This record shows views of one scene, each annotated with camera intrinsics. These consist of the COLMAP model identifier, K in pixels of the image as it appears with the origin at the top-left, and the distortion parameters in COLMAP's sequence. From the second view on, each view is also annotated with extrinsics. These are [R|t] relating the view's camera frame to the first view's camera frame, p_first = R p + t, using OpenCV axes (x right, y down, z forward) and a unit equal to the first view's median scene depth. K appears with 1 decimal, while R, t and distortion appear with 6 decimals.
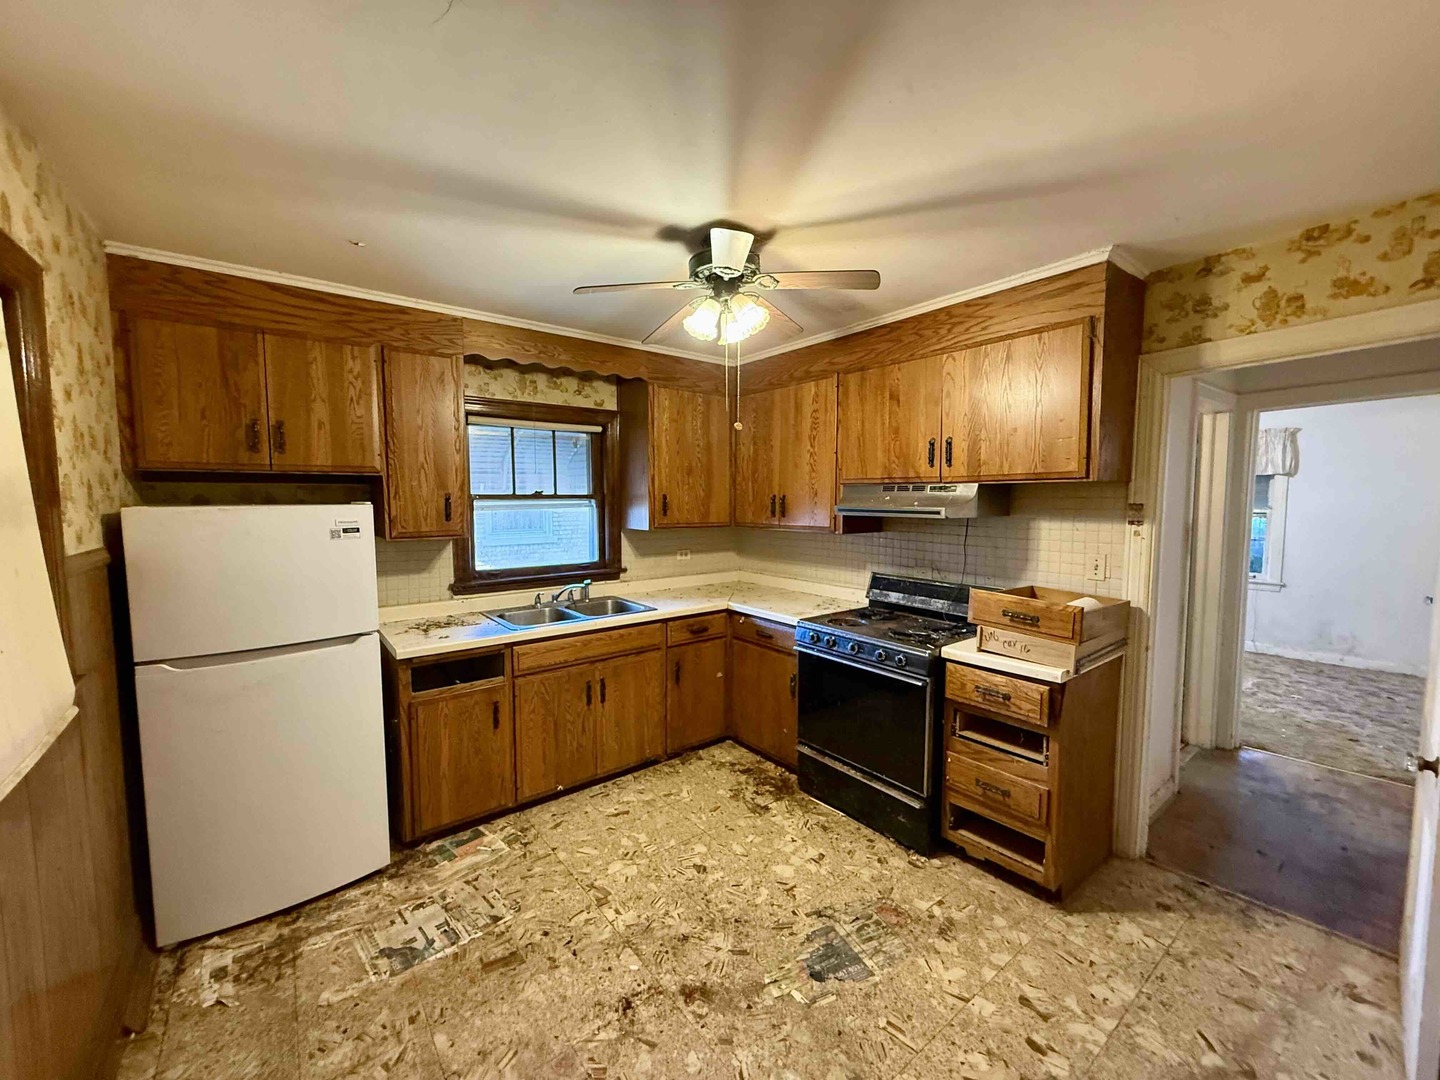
lens RADIAL K [[576.2, 0, 718.2], [0, 576.2, 536.4], [0, 0, 1]] dist [0.000603, -0.000349]
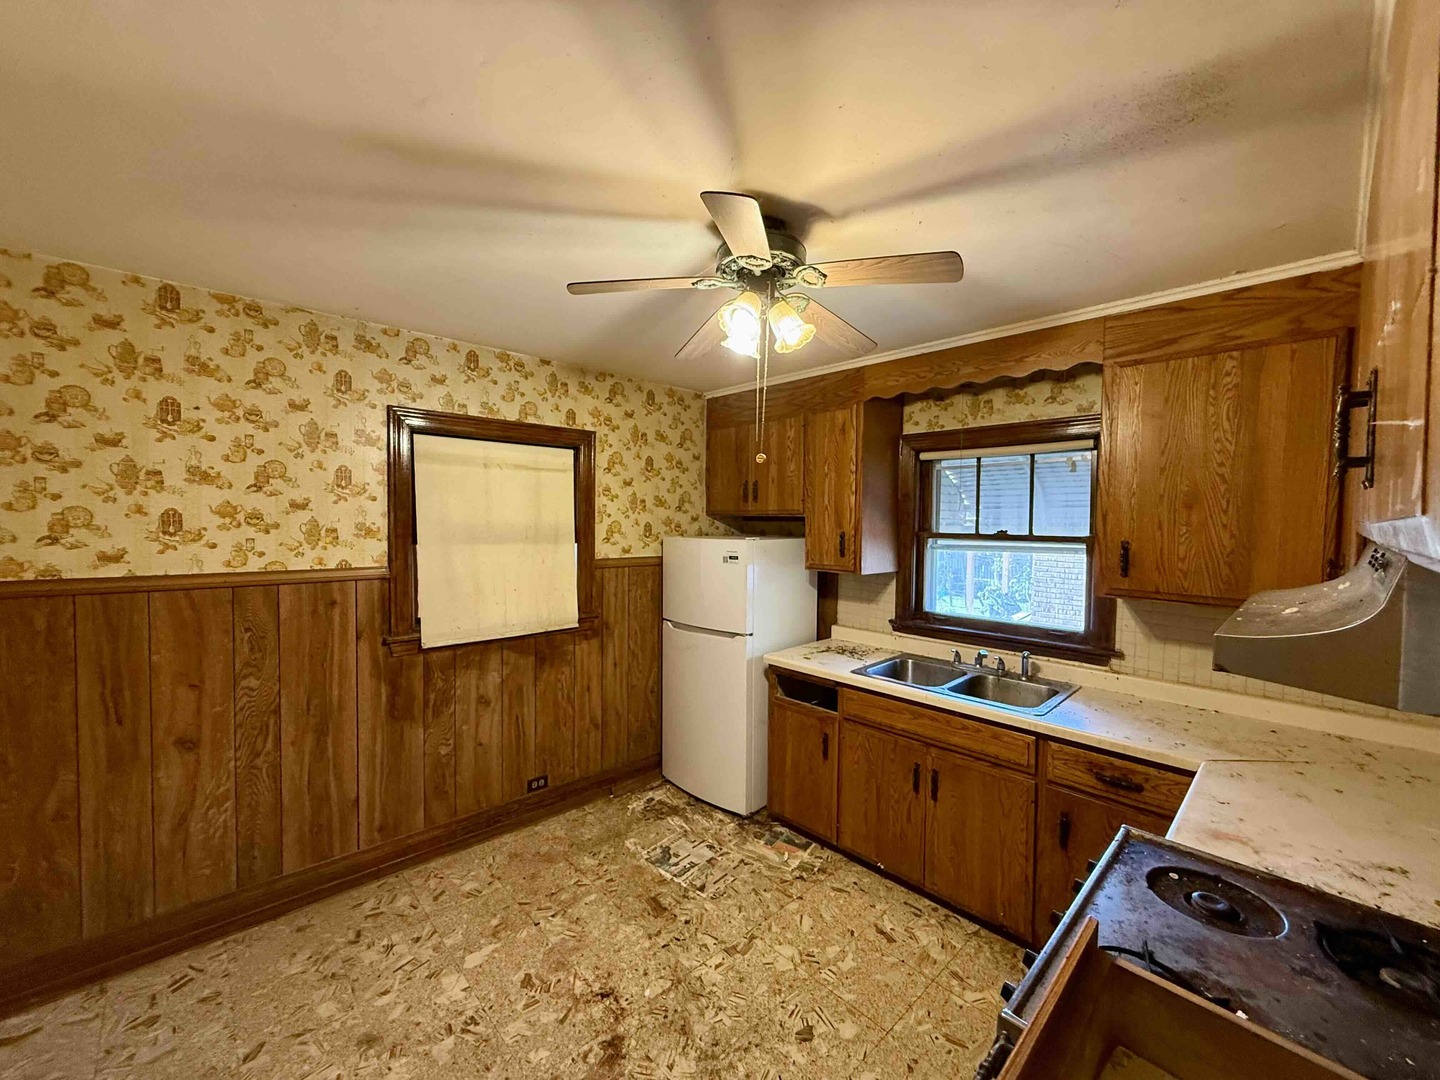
lens RADIAL K [[576.2, 0, 717.9], [0, 576.2, 538.0], [0, 0, 1]] dist [0.000603, -0.000349]
pose [[0.090965, 0.038507, -0.995109, 0.720699], [-0.078276, 0.996437, 0.031403, -0.095183], [0.992773, 0.075037, 0.093655, 0.798213]]
